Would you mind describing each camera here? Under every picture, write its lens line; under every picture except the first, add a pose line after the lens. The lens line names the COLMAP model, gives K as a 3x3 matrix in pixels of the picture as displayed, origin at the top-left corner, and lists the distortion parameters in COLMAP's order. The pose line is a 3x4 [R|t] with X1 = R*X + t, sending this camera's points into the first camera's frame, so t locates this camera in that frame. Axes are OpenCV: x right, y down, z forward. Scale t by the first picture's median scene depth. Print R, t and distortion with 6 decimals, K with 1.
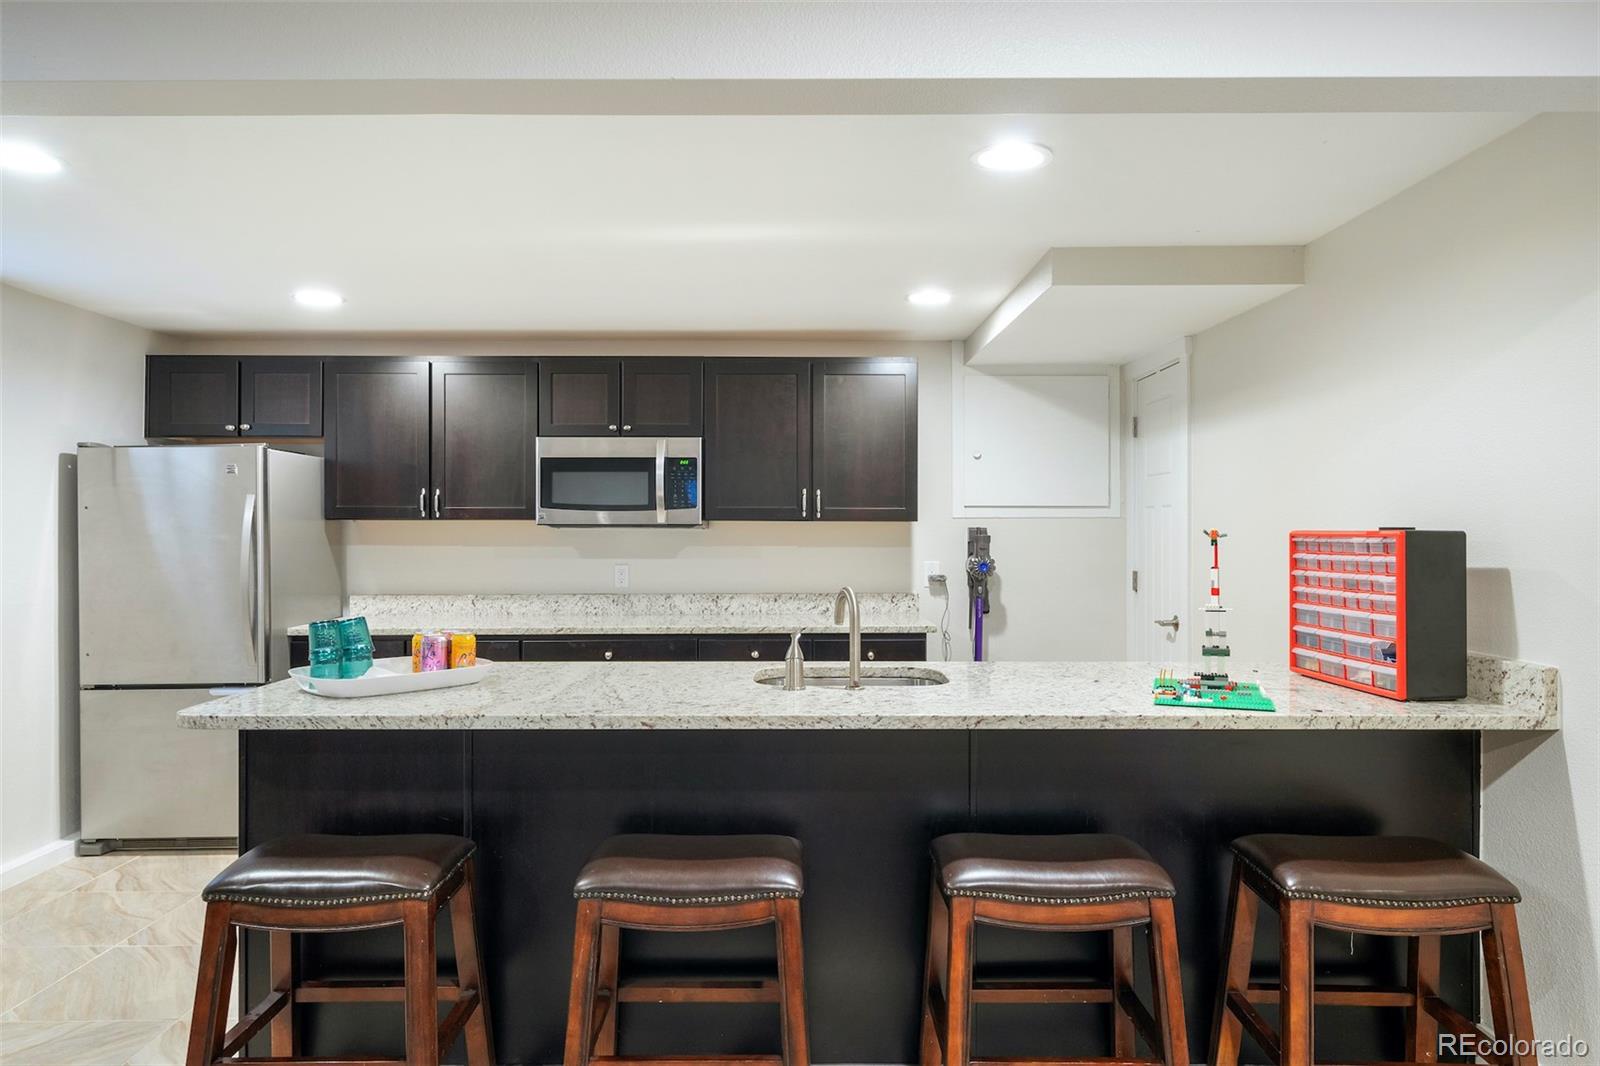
lens RADIAL K [[1025.9, 0, 797.3], [0, 1025.9, 531.2], [0, 0, 1]] dist [-0.001155, 0.002840]
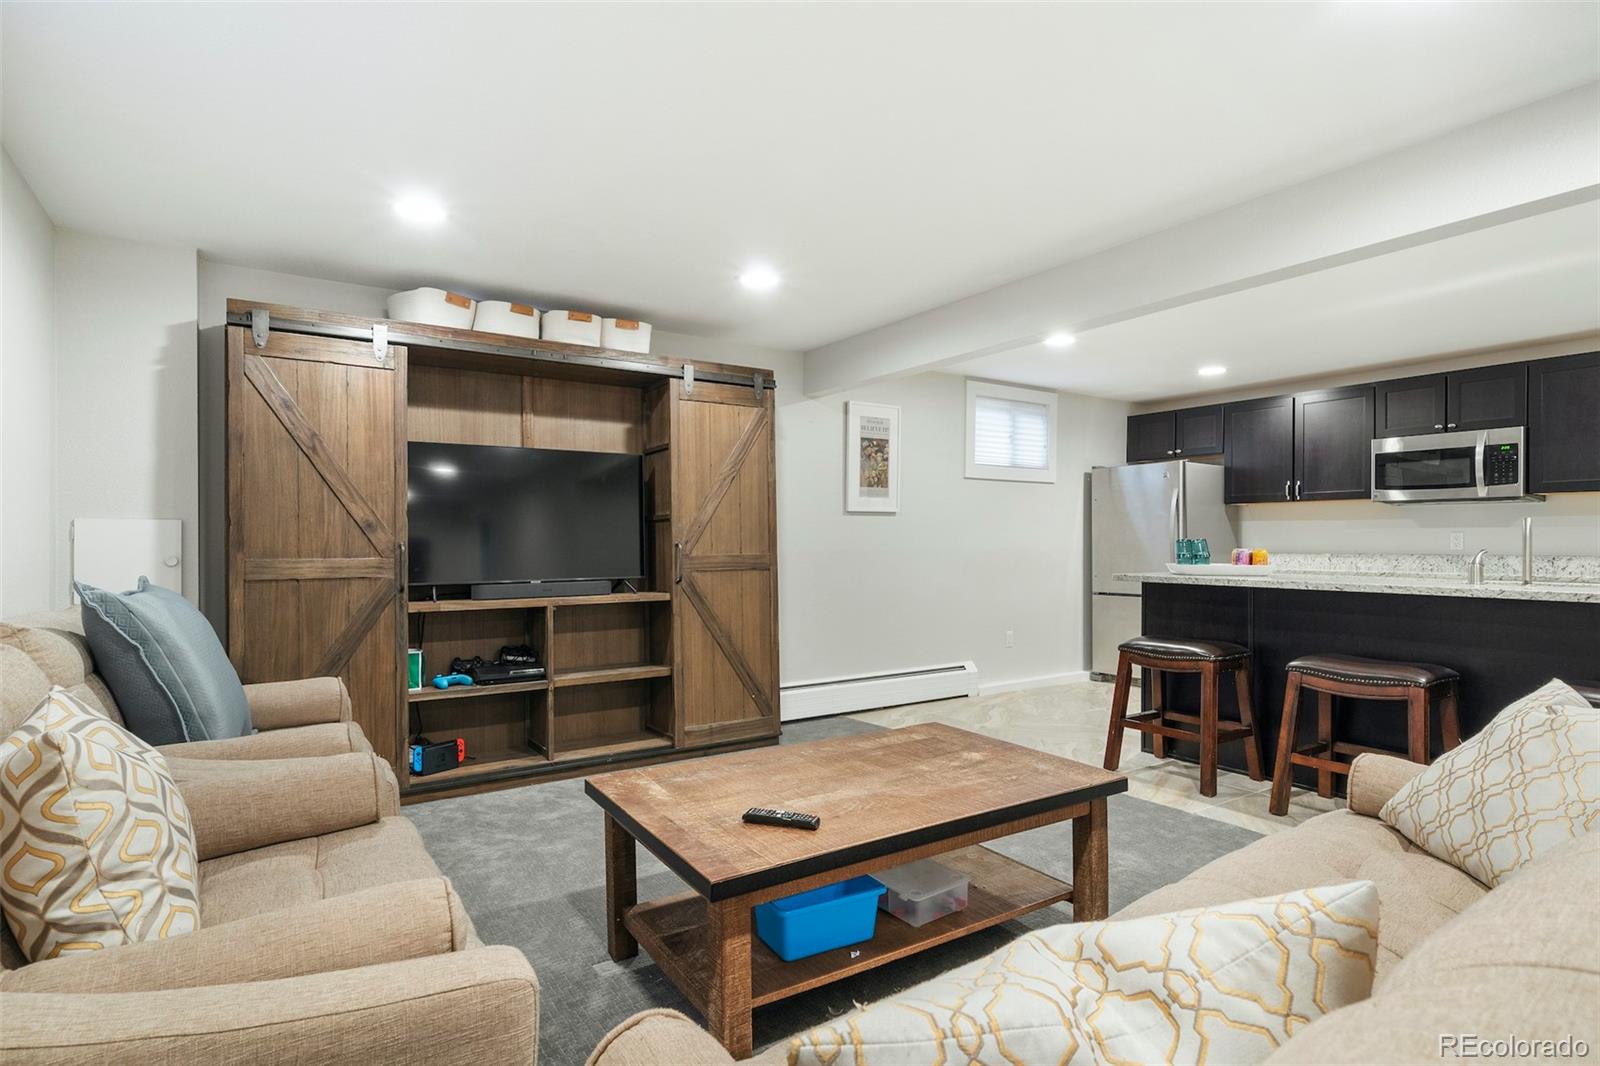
lens RADIAL K [[804.7, 0, 797.3], [0, 804.7, 538.5], [0, 0, 1]] dist [0.000414, 0.000092]
pose [[0.546802, 0.002078, -0.837259, 0.240849], [-0.005912, 0.999982, -0.001379, 0.050352], [0.837241, 0.005704, 0.546804, -0.266365]]
